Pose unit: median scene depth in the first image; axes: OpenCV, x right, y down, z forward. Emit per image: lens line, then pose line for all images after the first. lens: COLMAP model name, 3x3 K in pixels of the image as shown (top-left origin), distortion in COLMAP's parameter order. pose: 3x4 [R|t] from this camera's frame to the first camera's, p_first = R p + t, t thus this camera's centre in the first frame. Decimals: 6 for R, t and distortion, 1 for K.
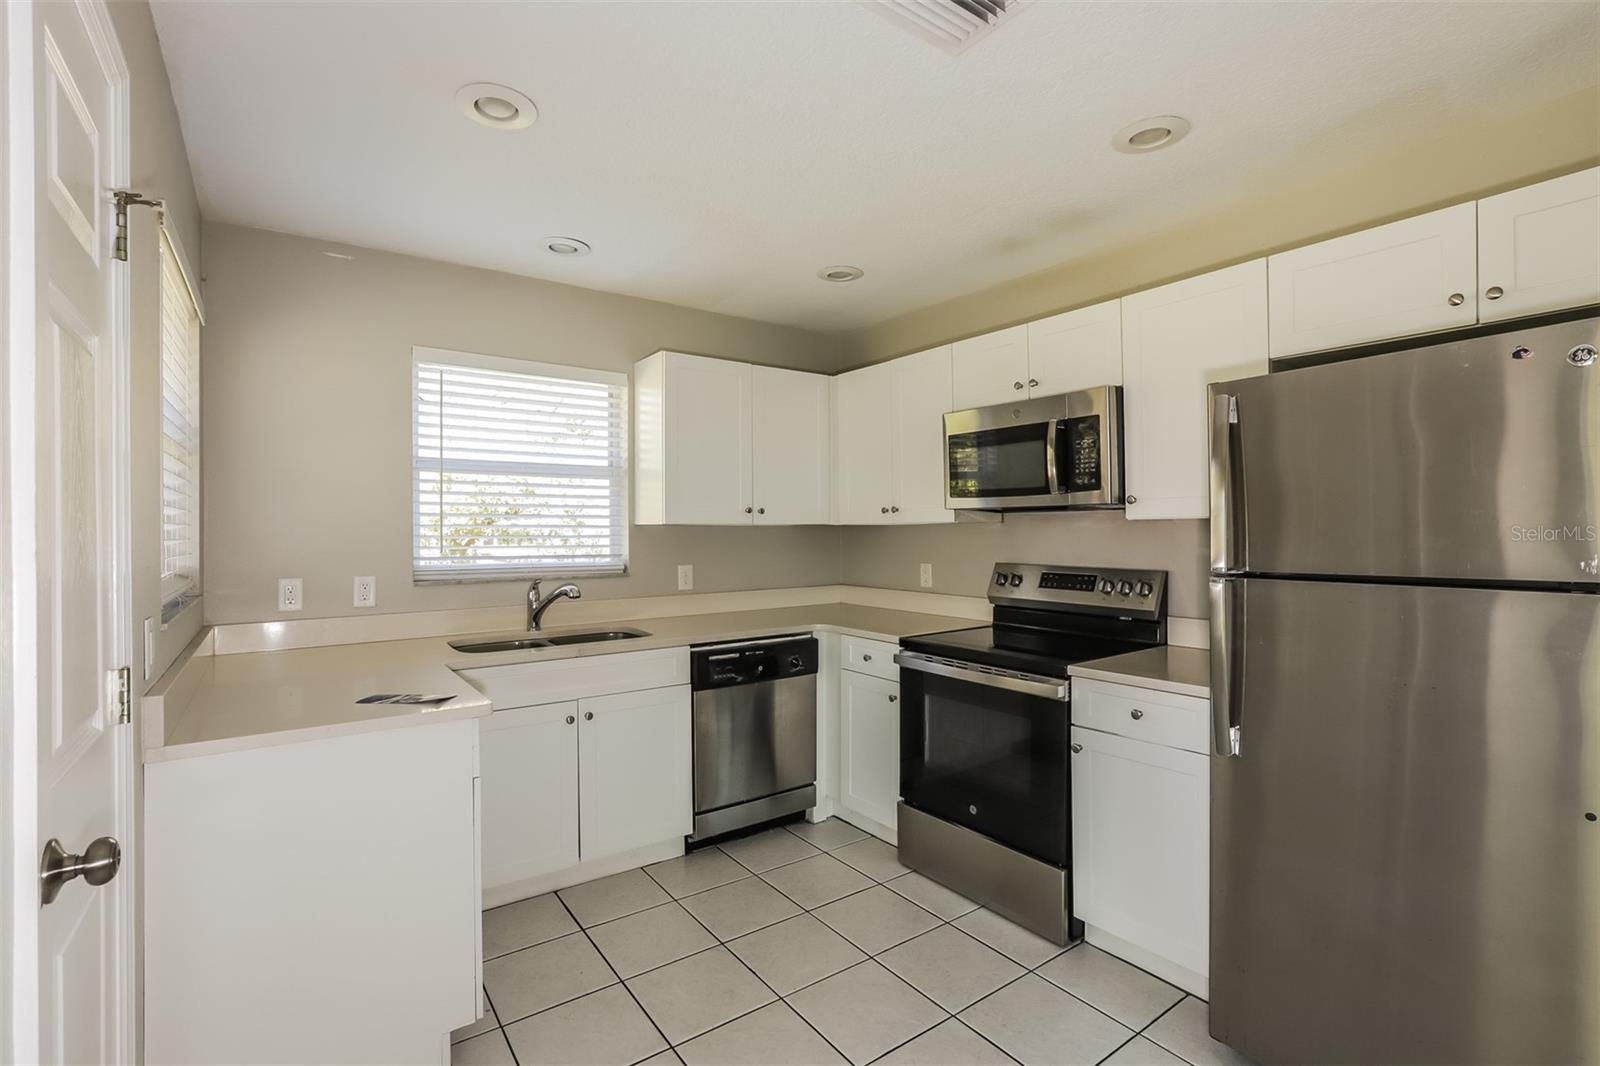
lens RADIAL K [[733.4, 0, 800.0], [0, 733.4, 533.0], [0, 0, 1]] dist [-0.044518, 0.000174]
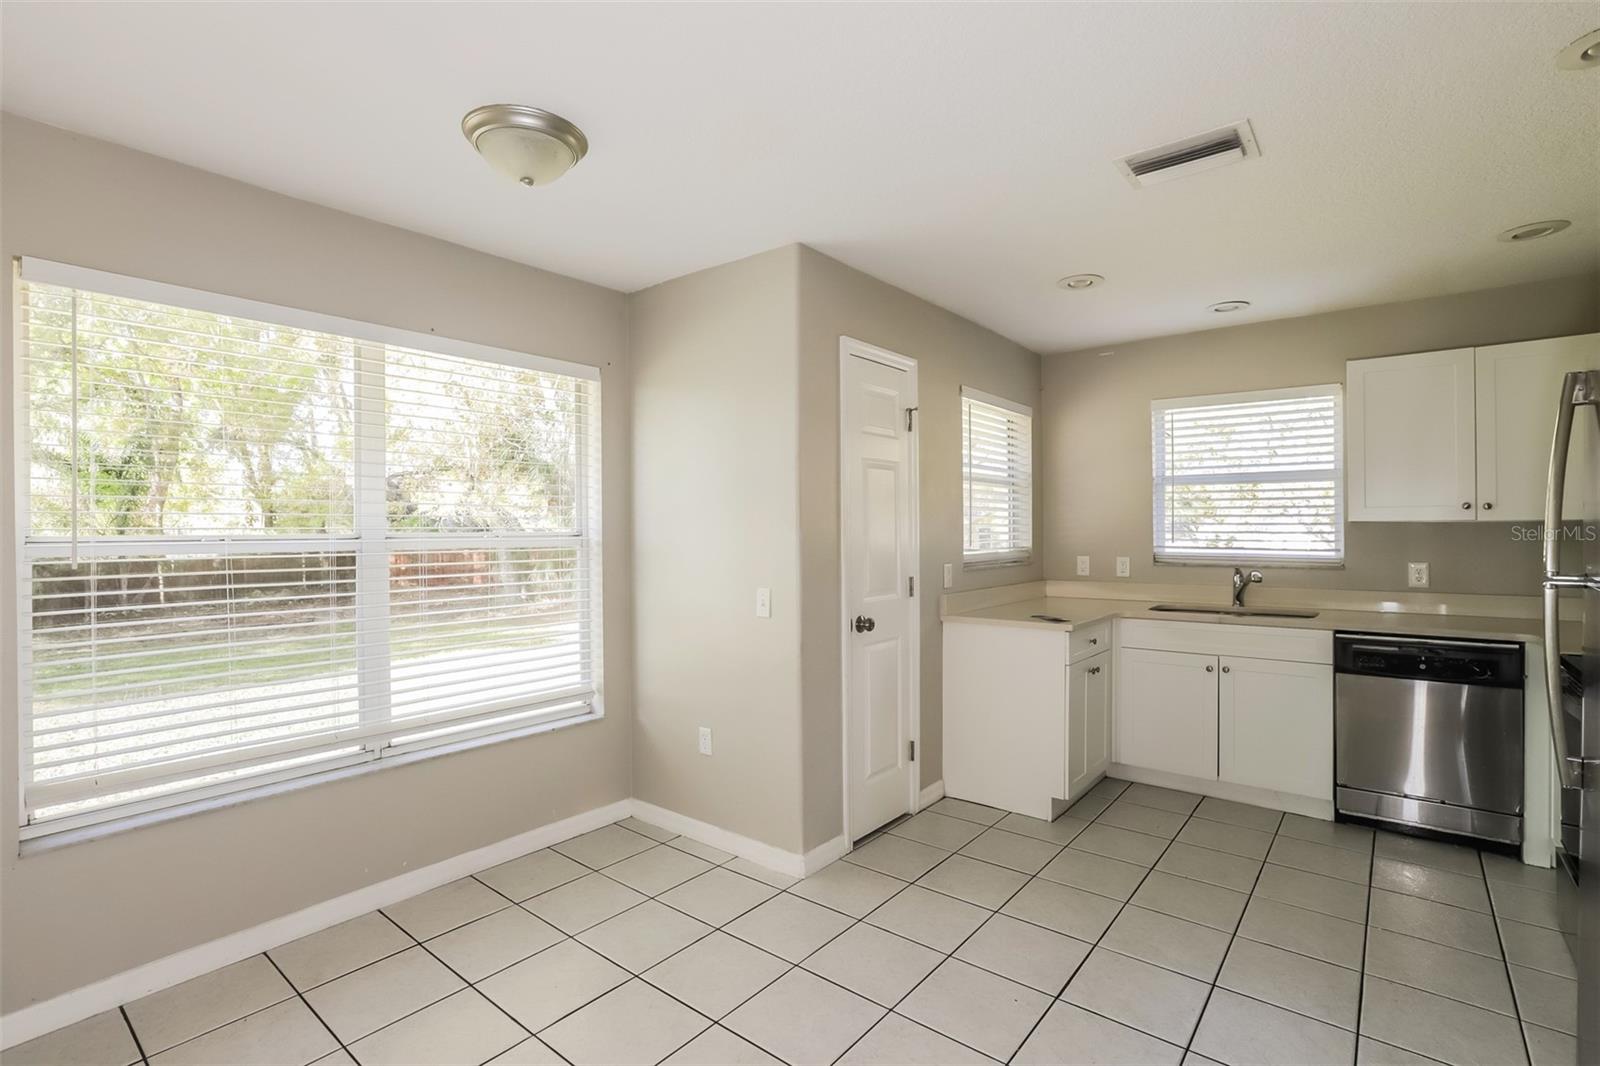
lens RADIAL K [[733.4, 0, 800.0], [0, 733.4, 533.0], [0, 0, 1]] dist [-0.044518, 0.000174]
pose [[0.264099, 0.009230, -0.964452, 0.645269], [-0.000386, 0.999955, 0.009464, -0.005180], [0.964496, -0.002127, 0.264090, -0.066117]]
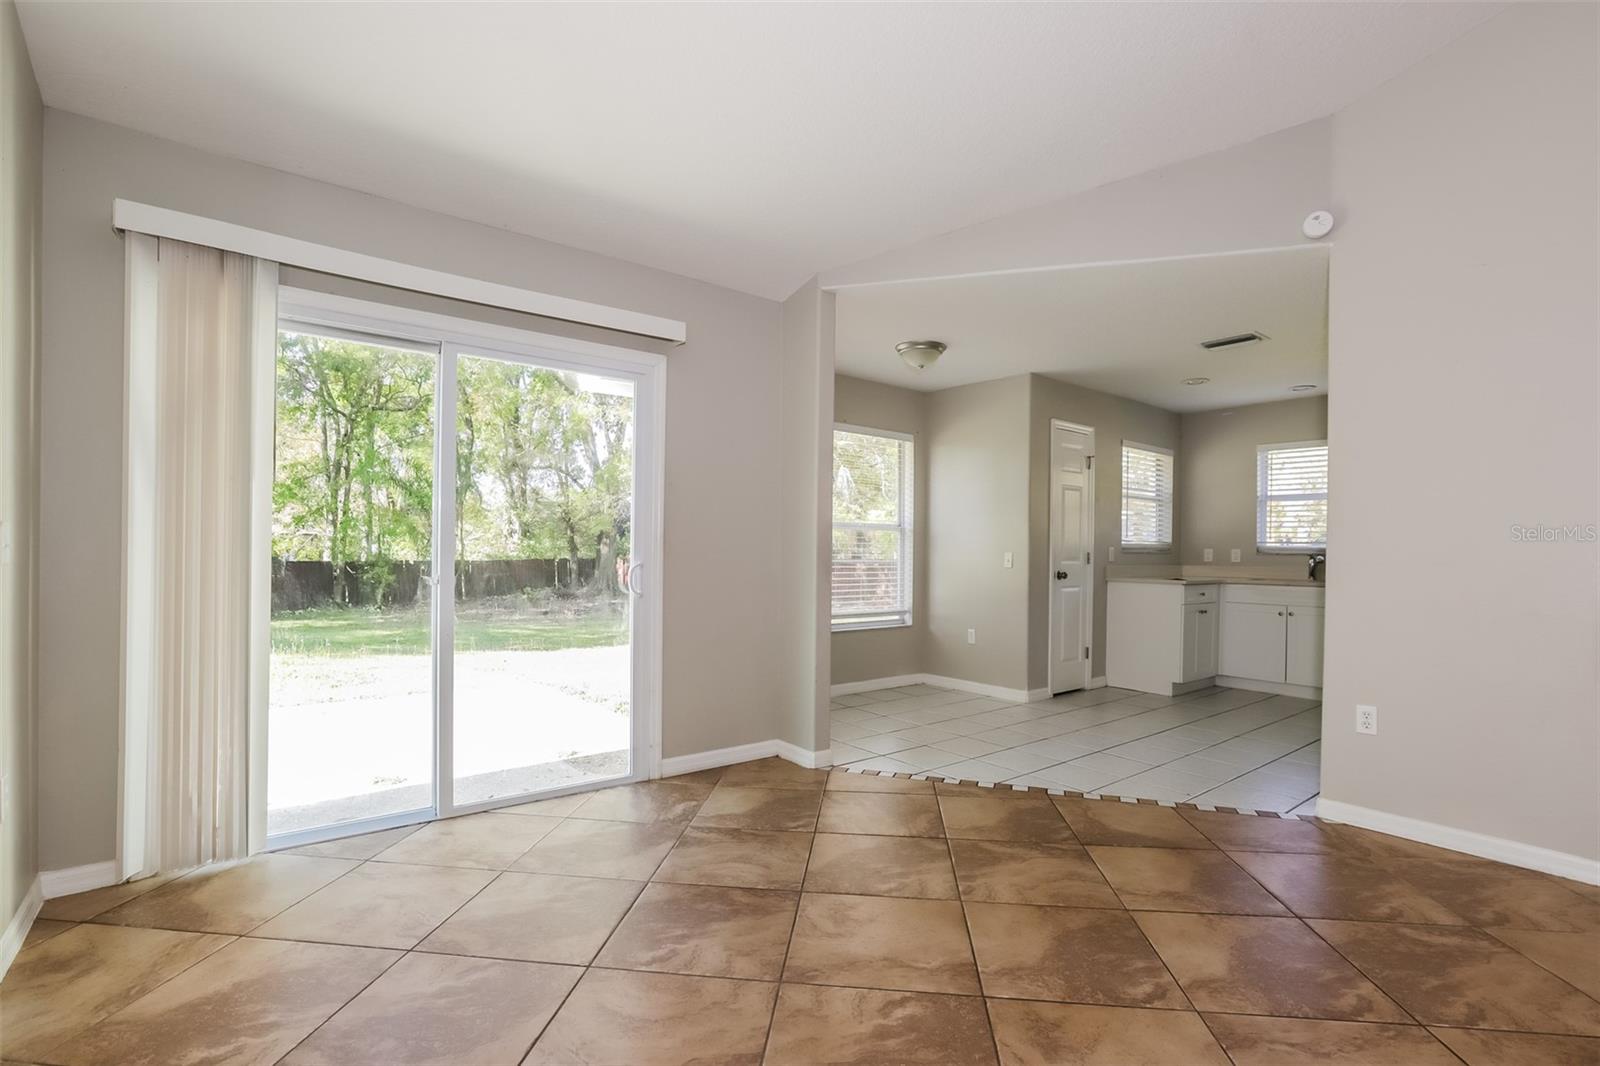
lens RADIAL K [[748.7, 0, 803.3], [0, 748.7, 557.7], [0, 0, 1]] dist [-0.049316, 0.024185]
pose [[0.056868, 0.014673, -0.998274, 1.538278], [-0.016843, 0.999764, 0.013736, 0.071531], [0.998240, 0.016033, 0.057101, -0.475154]]
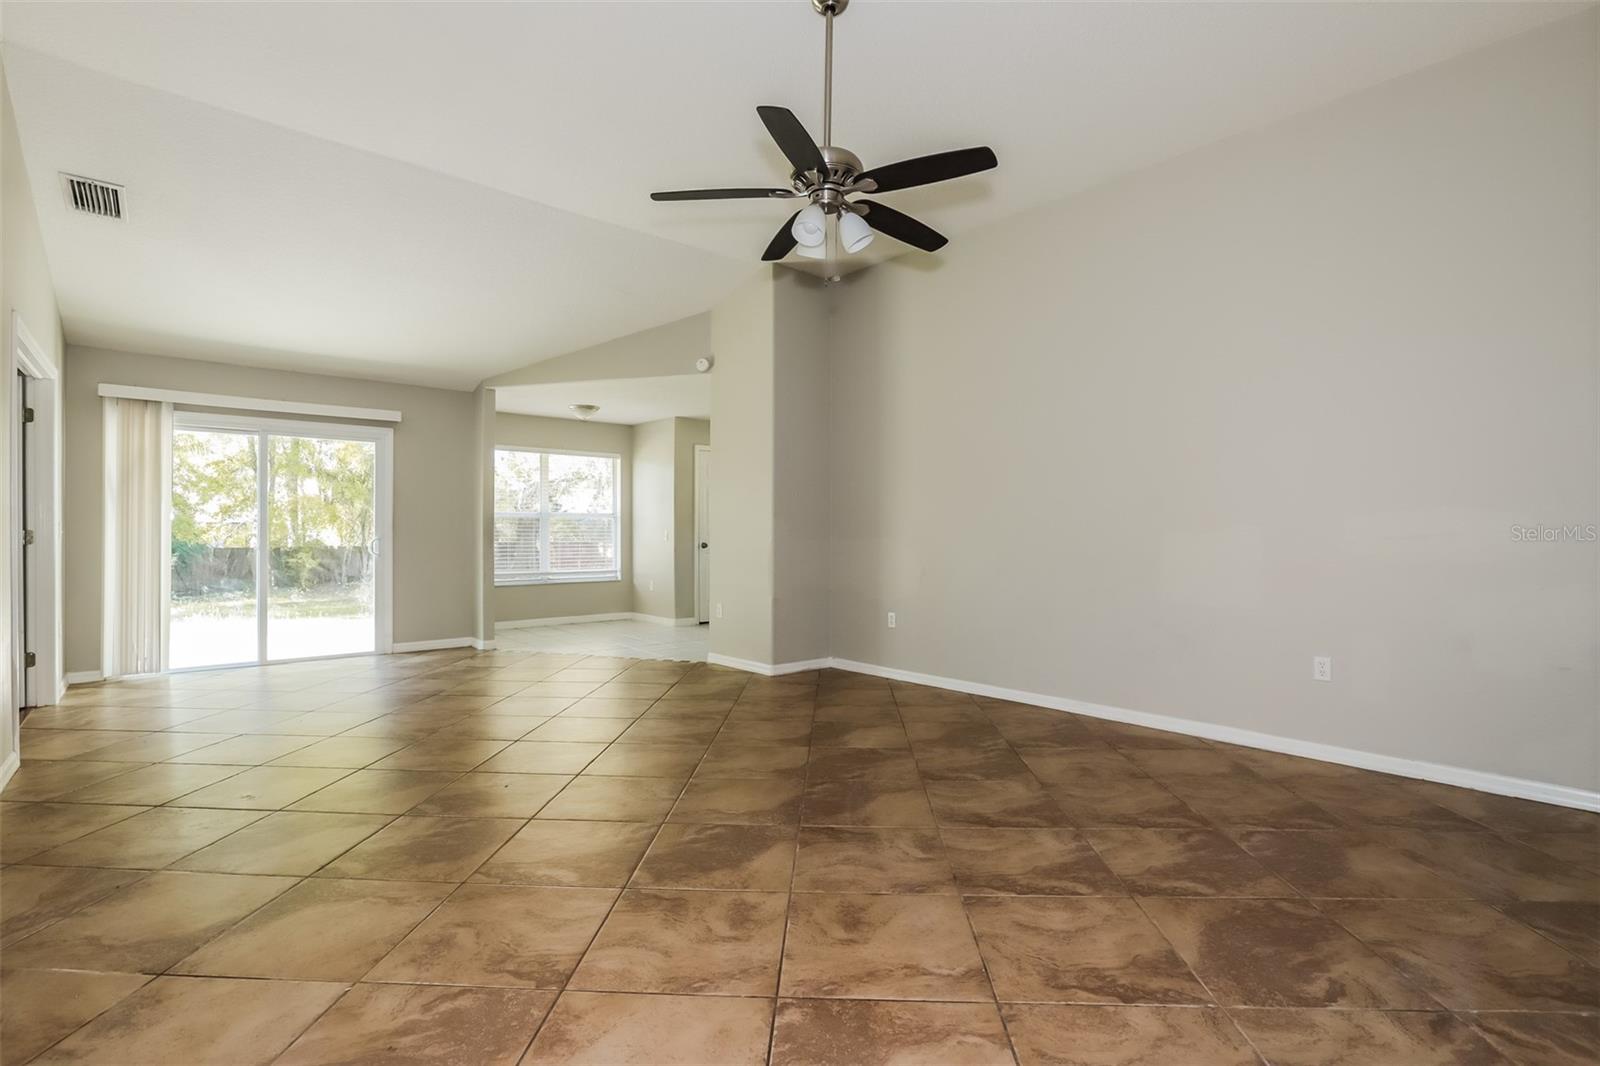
lens RADIAL K [[786.5, 0, 800.0], [0, 786.5, 533.0], [0, 0, 1]] dist [0.001472, 0.000060]
pose [[0.073335, 0.004709, -0.997296, 2.810042], [-0.004125, 0.999982, 0.004419, 0.067304], [0.997299, 0.003790, 0.073353, 0.436514]]
